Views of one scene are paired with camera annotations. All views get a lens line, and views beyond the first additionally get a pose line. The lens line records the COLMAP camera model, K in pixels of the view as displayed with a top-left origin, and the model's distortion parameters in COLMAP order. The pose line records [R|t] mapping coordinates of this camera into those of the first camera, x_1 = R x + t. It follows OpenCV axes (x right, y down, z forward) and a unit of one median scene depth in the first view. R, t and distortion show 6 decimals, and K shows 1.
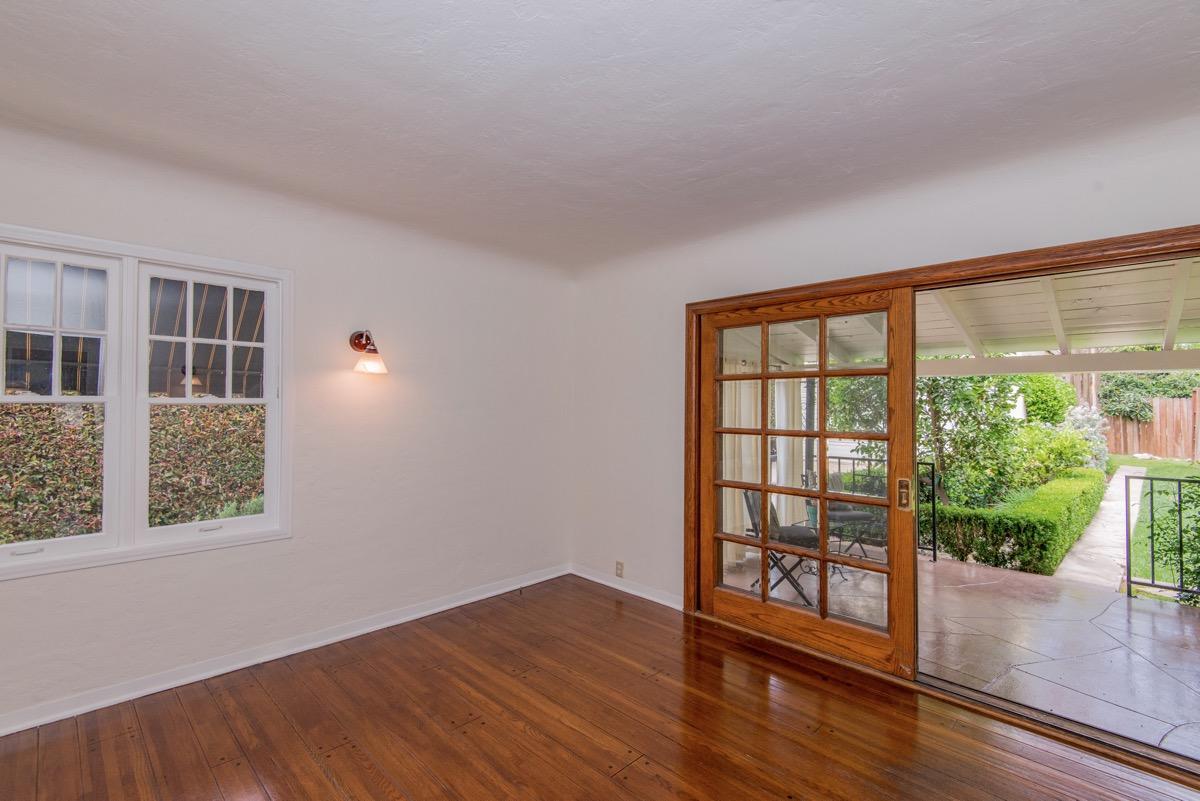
lens RADIAL K [[544.1, 0, 610.3], [0, 544.1, 403.8], [0, 0, 1]] dist [0.009515, -0.002914]
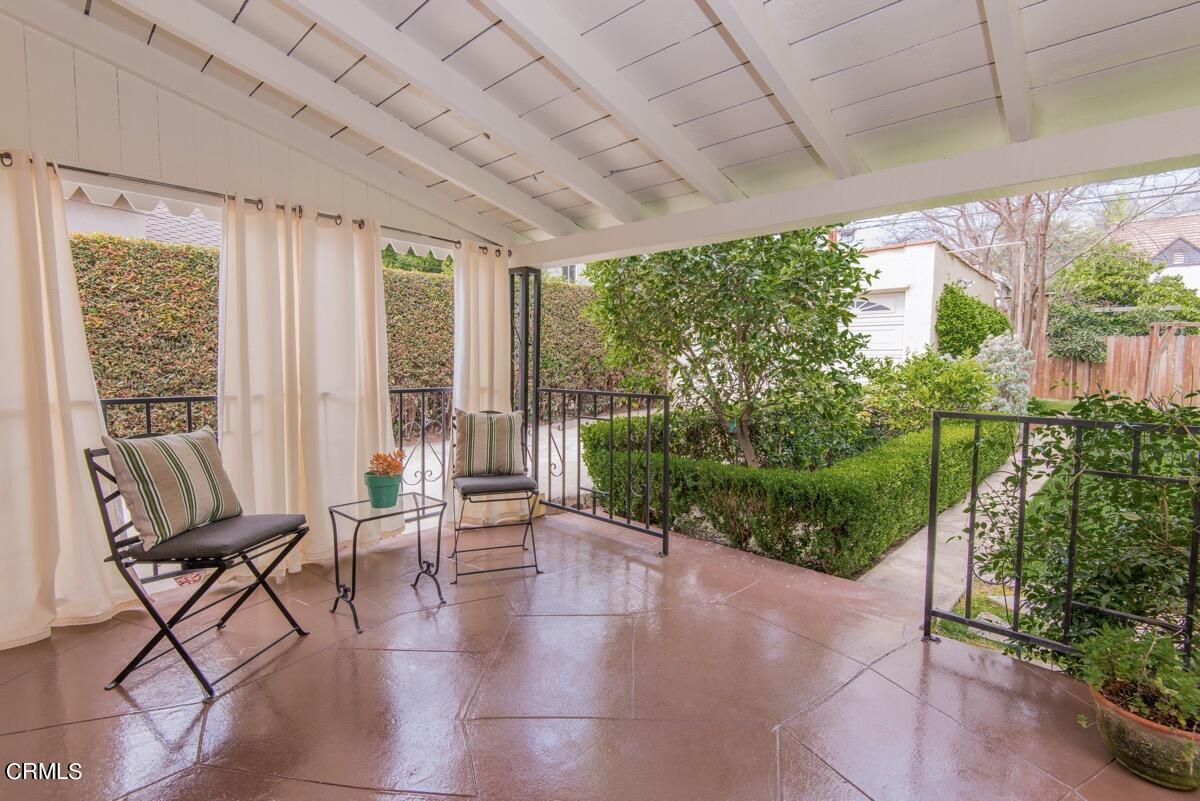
lens RADIAL K [[544.1, 0, 602.8], [0, 544.1, 393.4], [0, 0, 1]] dist [0.009515, -0.002914]
pose [[0.999820, 0.003578, 0.018641, 0.255641], [-0.004937, 0.997292, 0.073373, 0.032309], [-0.018328, -0.073452, 0.997130, 0.204100]]
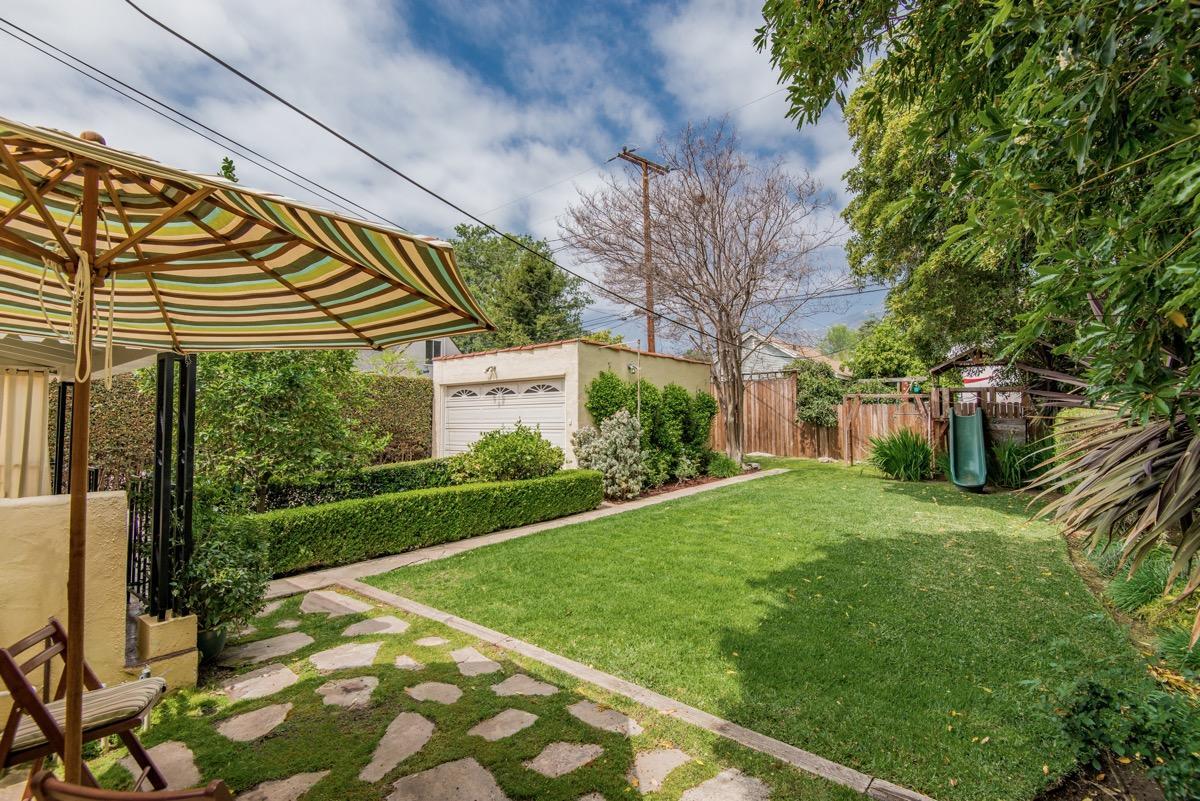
lens RADIAL K [[544.1, 0, 601.2], [0, 544.1, 401.0], [0, 0, 1]] dist [0.009515, -0.002914]
pose [[0.995635, -0.006534, 0.093105, 0.690198], [0.009408, 0.999492, -0.030464, 0.016150], [-0.092859, 0.031207, 0.995190, -0.029421]]
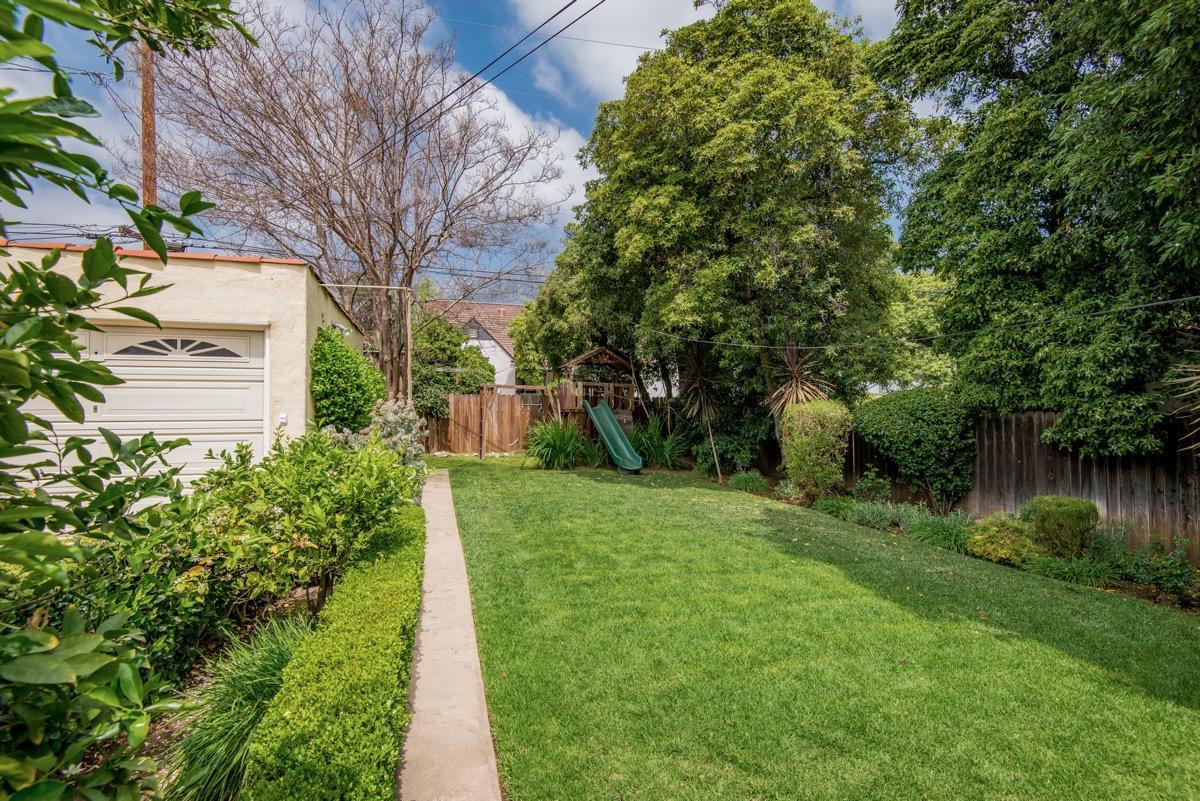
lens RADIAL K [[544.1, 0, 610.3], [0, 544.1, 397.6], [0, 0, 1]] dist [0.009515, -0.002914]
pose [[0.454054, 0.010955, 0.890907, 0.399130], [-0.003579, 0.999939, -0.010472, 0.007359], [-0.890967, 0.001567, 0.454066, 0.473179]]
